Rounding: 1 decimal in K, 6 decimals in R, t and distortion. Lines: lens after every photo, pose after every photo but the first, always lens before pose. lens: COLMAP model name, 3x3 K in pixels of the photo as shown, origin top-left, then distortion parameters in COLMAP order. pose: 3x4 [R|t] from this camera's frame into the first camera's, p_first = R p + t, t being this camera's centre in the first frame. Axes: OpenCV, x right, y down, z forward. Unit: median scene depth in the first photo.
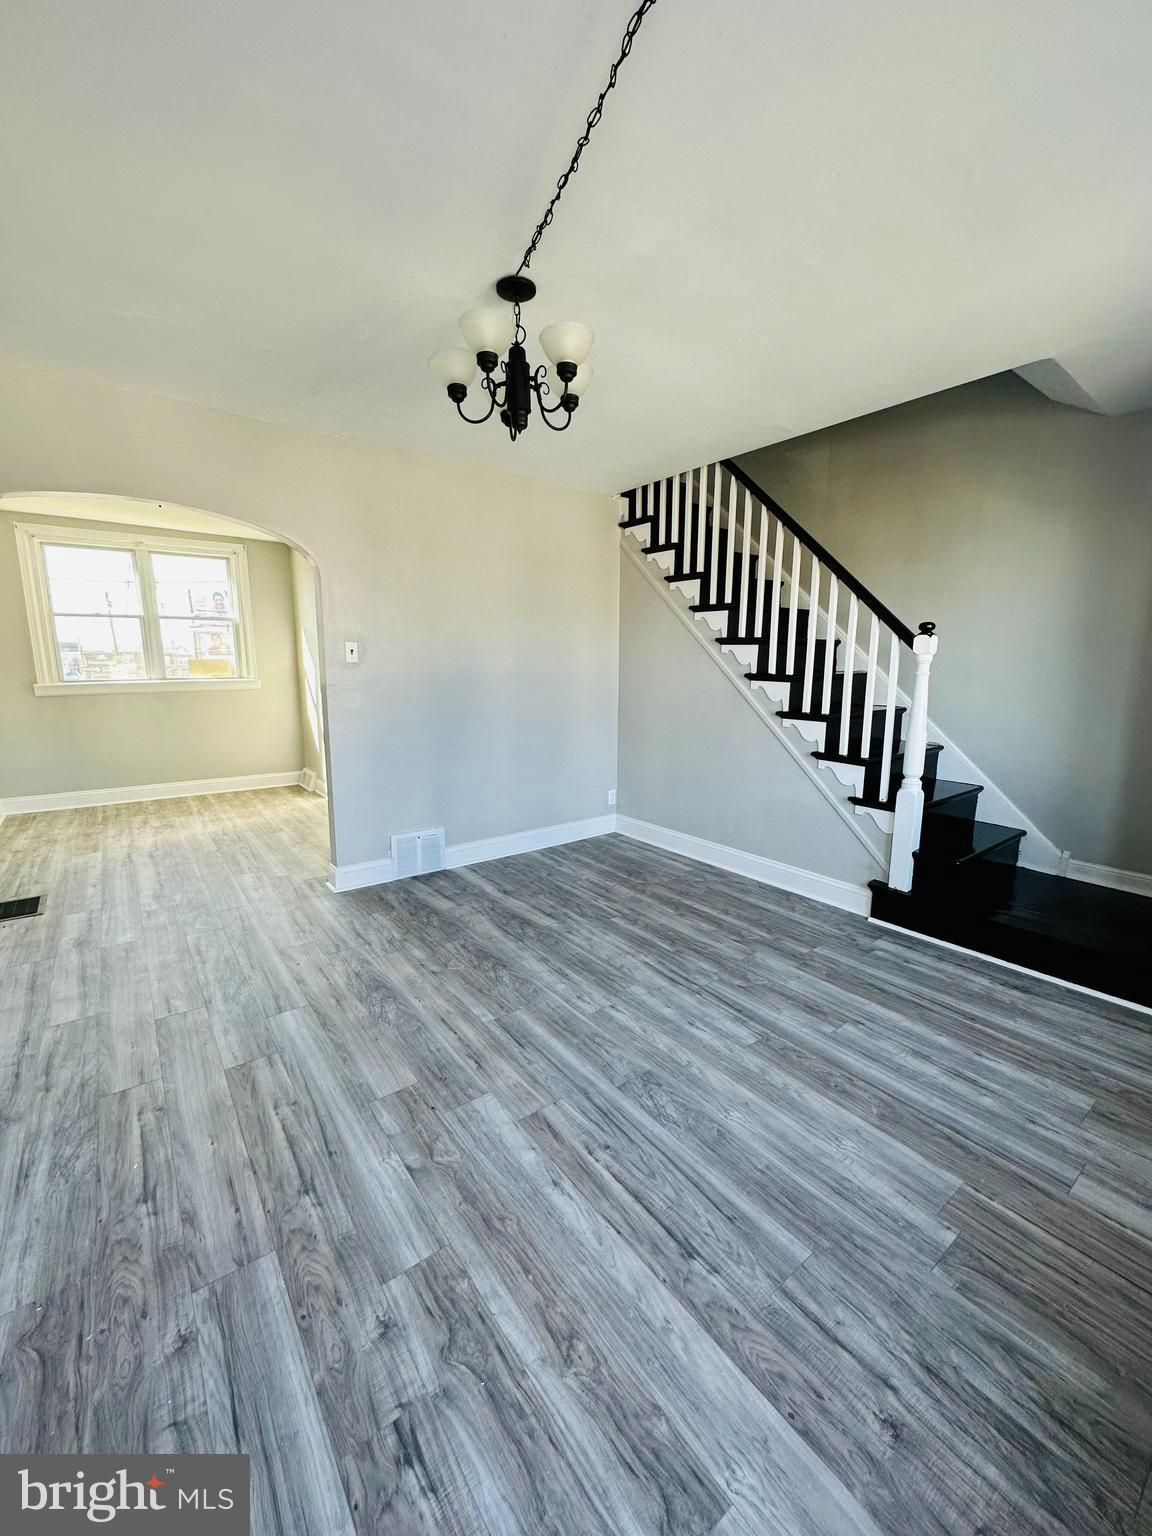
lens RADIAL K [[612.1, 0, 578.7], [0, 612.1, 767.8], [0, 0, 1]] dist [-0.003816, 0.000792]
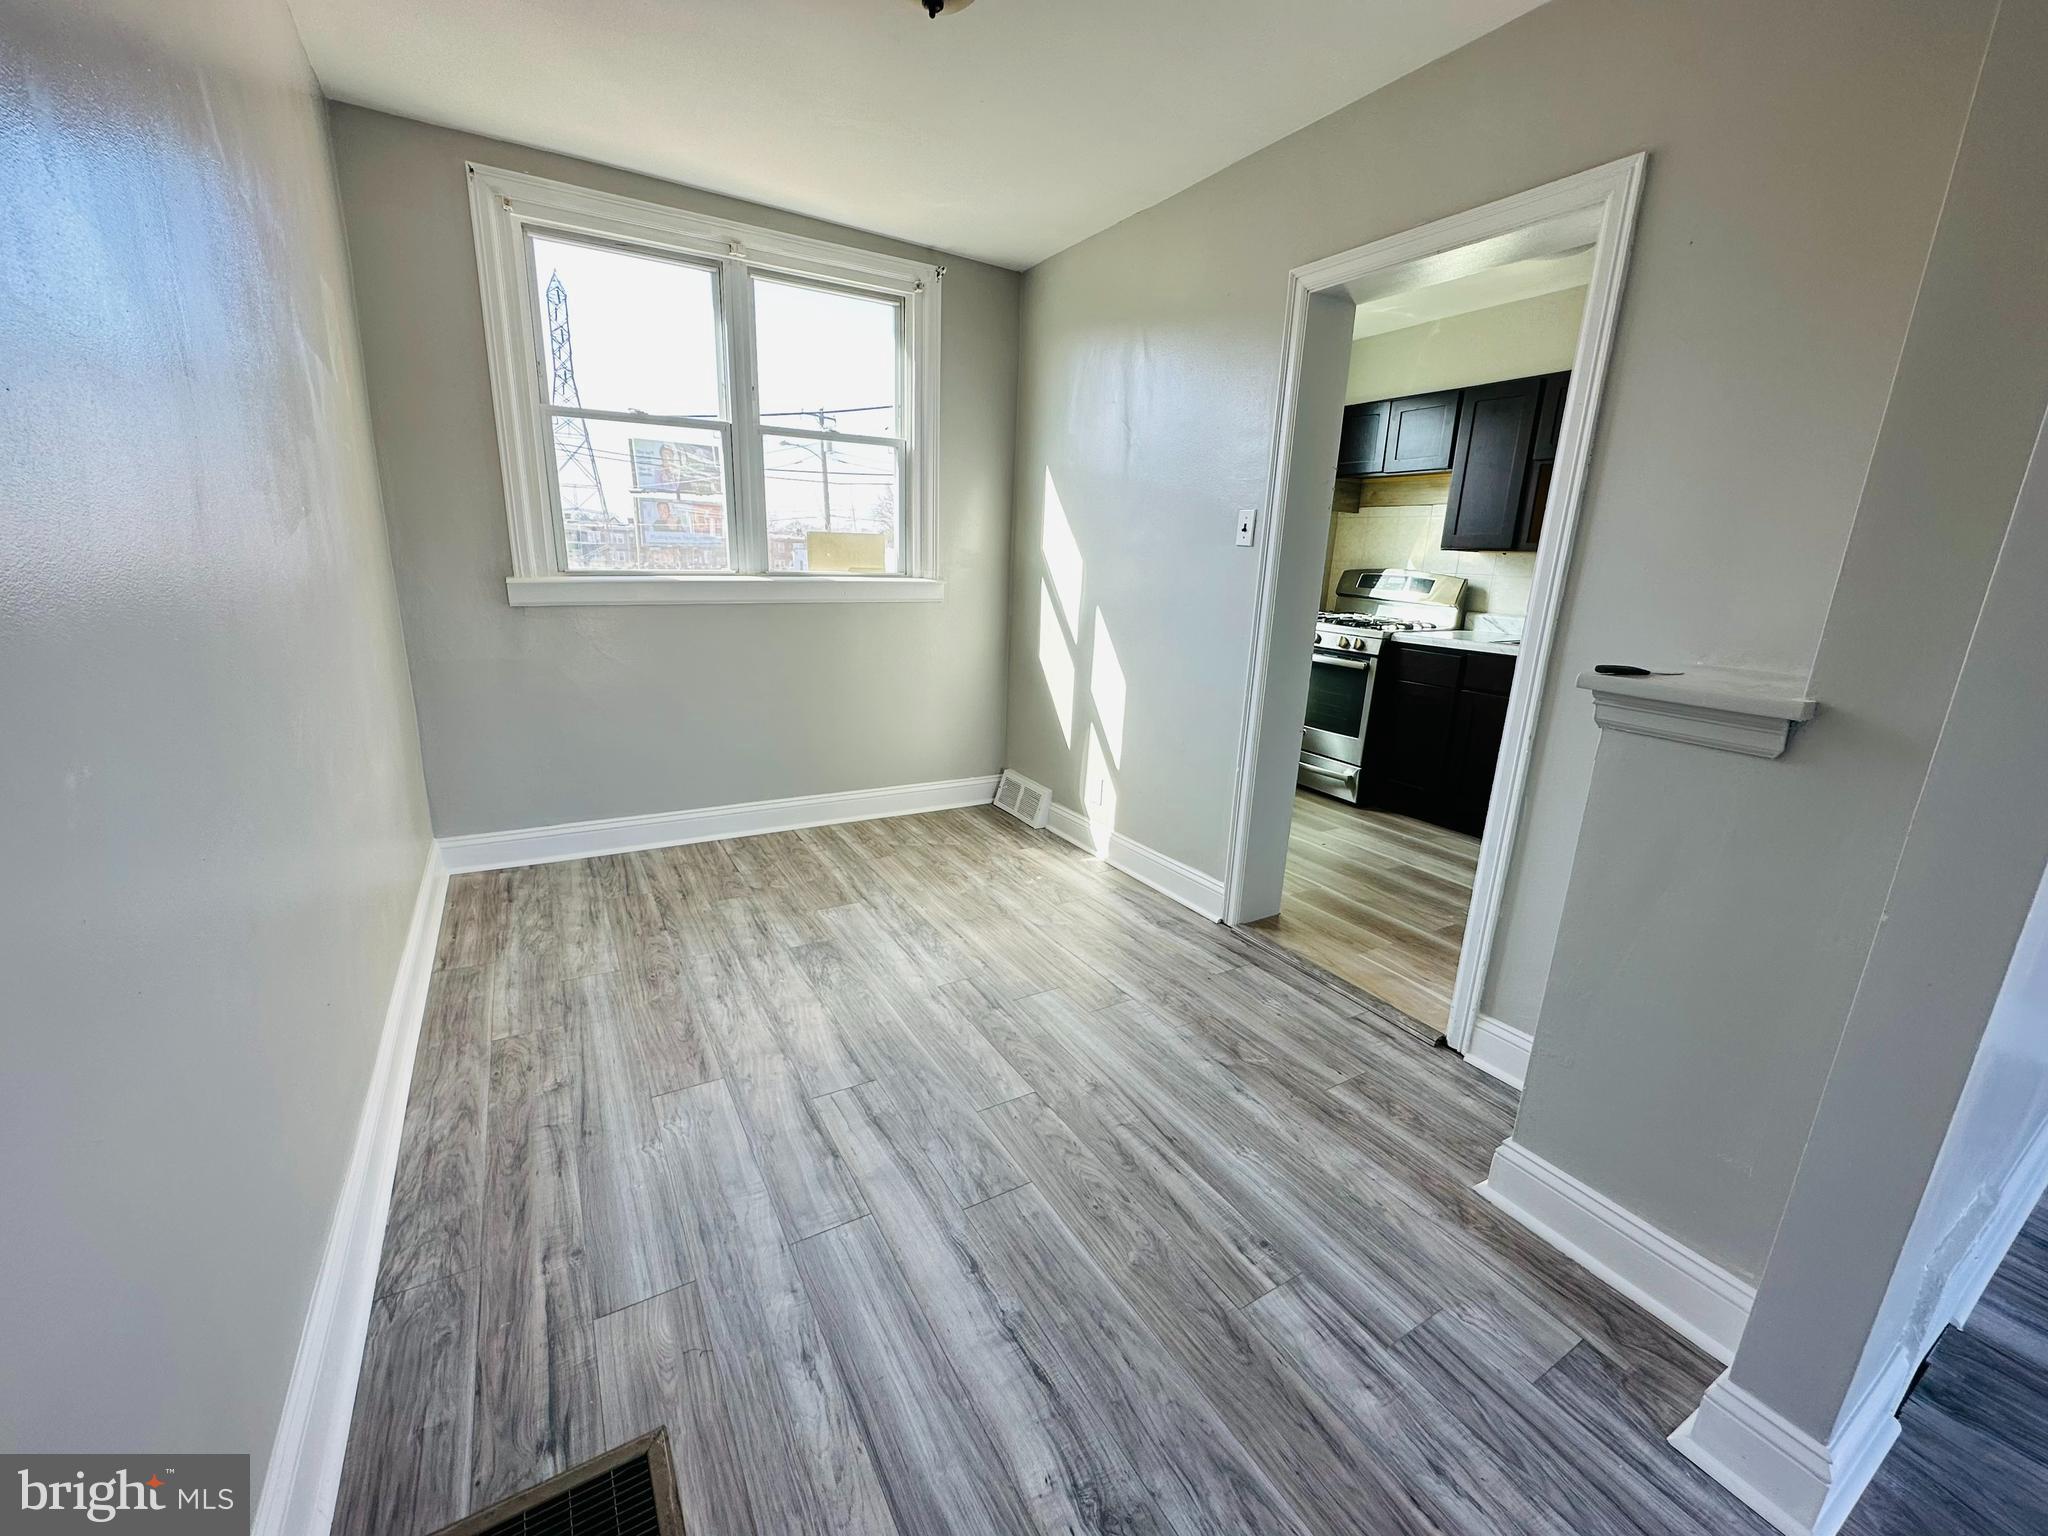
lens RADIAL K [[816.1, 0, 1021.8], [0, 816.1, 765.0], [0, 0, 1]] dist [-0.003816, 0.000792]
pose [[0.992761, 0.061161, -0.103373, -0.754782], [-0.052660, 0.995153, 0.083051, -0.117350], [0.107951, -0.077006, 0.991169, 0.748388]]
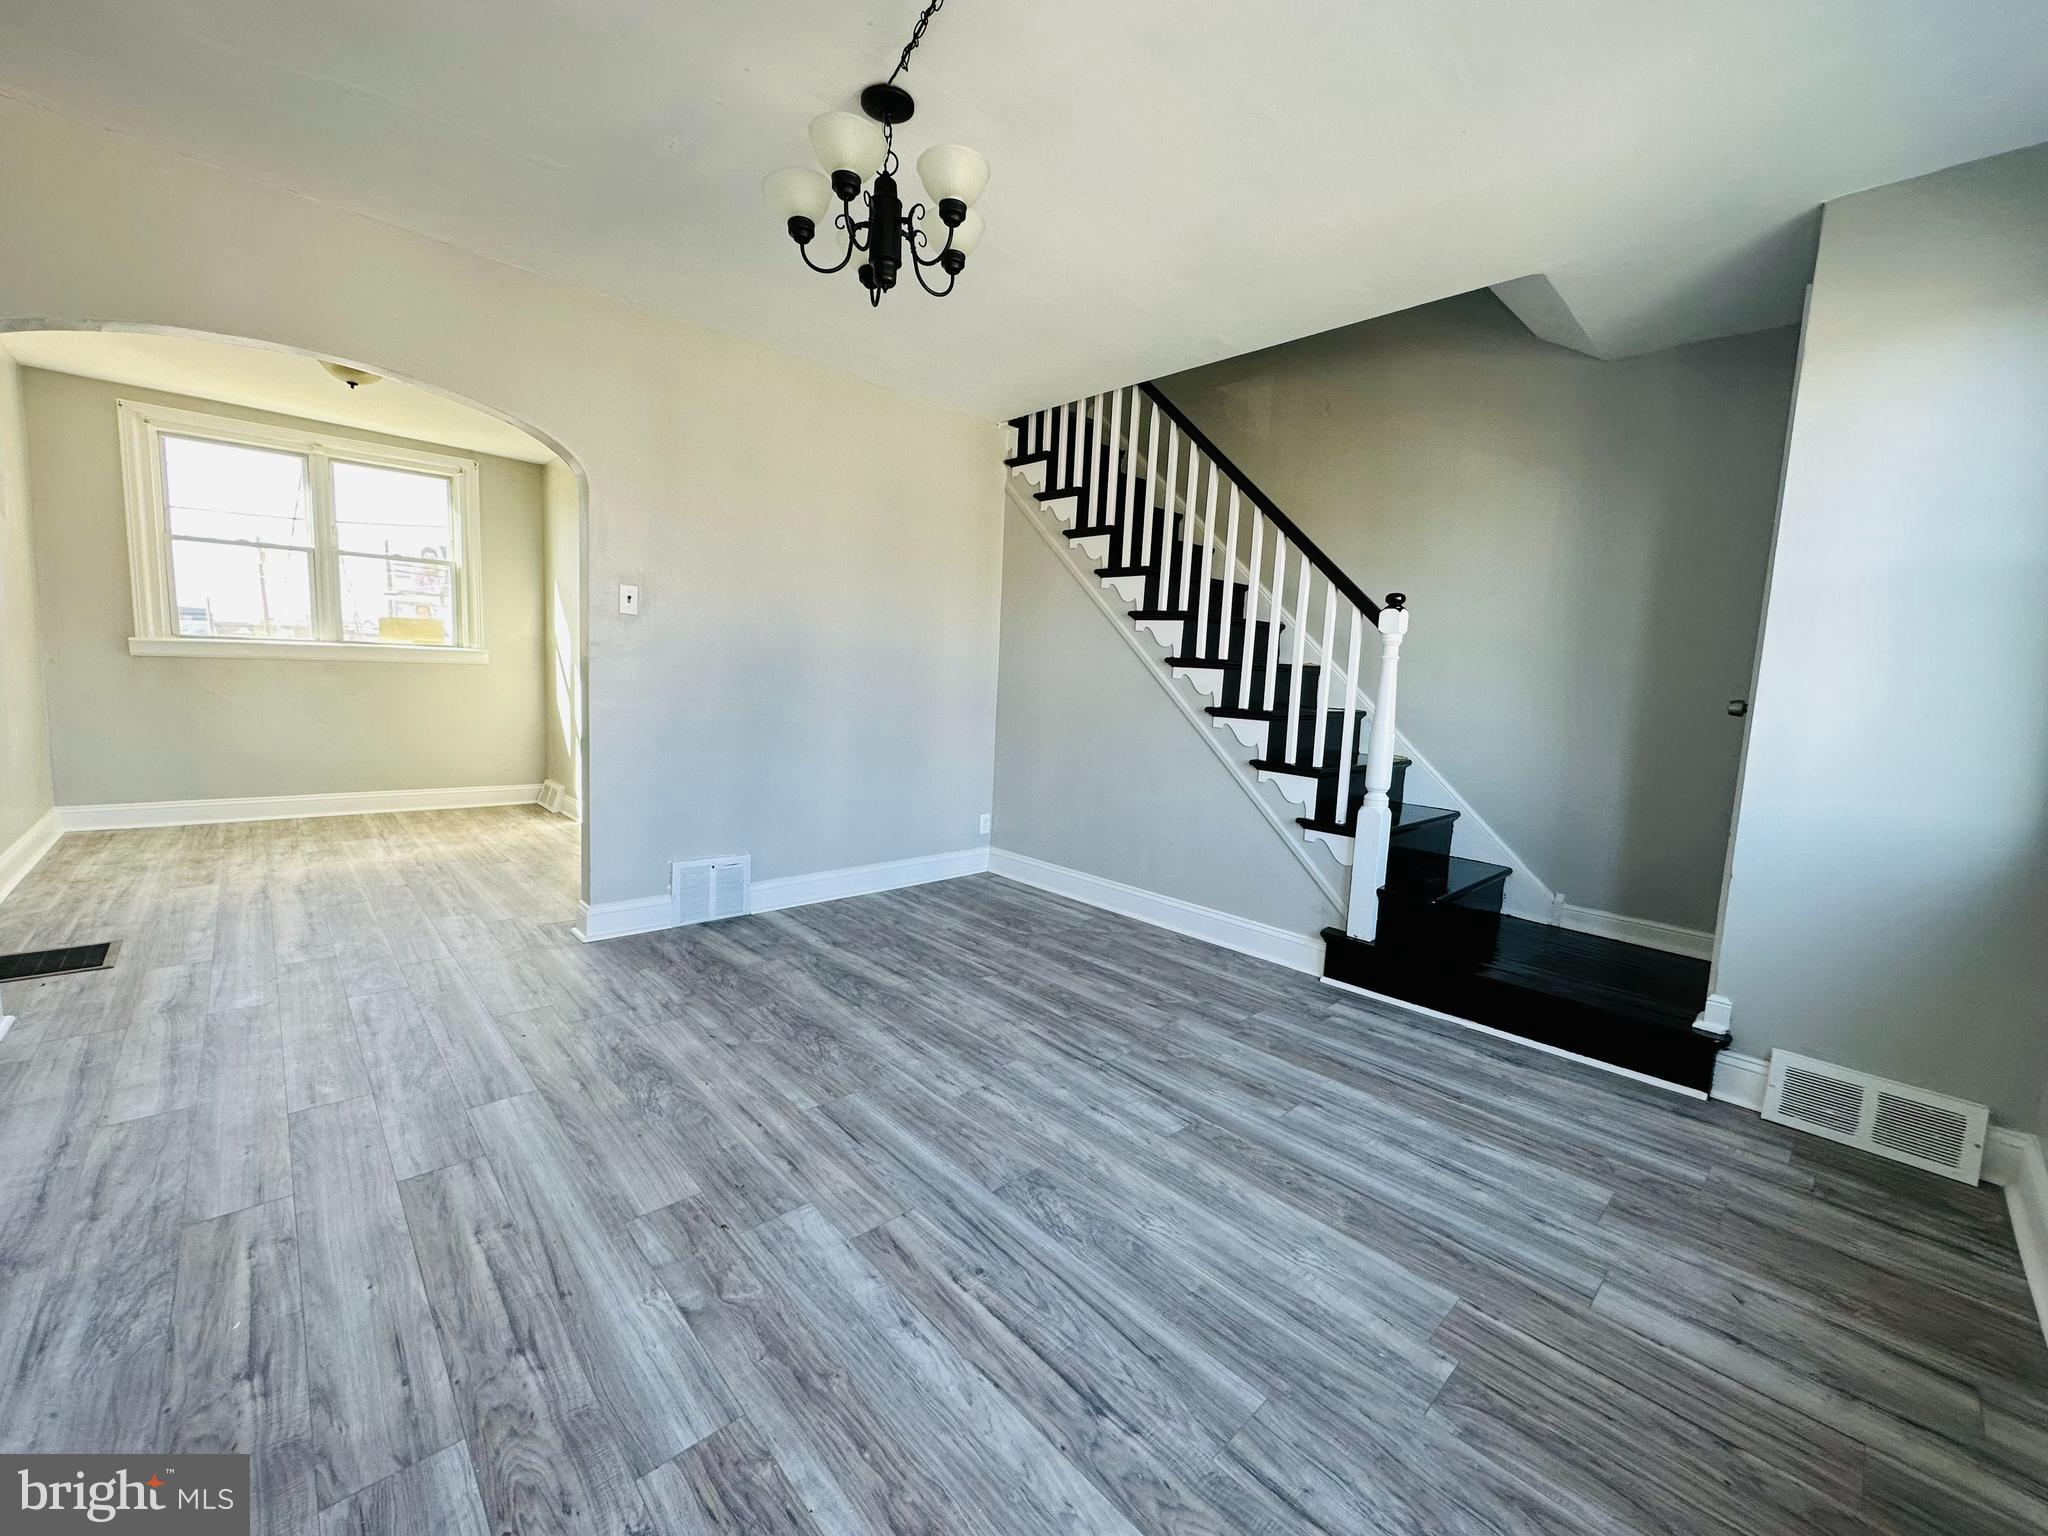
lens RADIAL K [[816.1, 0, 1024.4], [0, 816.1, 766.0], [0, 0, 1]] dist [-0.003816, 0.000792]
pose [[0.993602, 0.031322, 0.108508, -0.011340], [-0.025145, 0.998009, -0.057839, 0.050417], [-0.110104, 0.054741, 0.992411, 0.019465]]
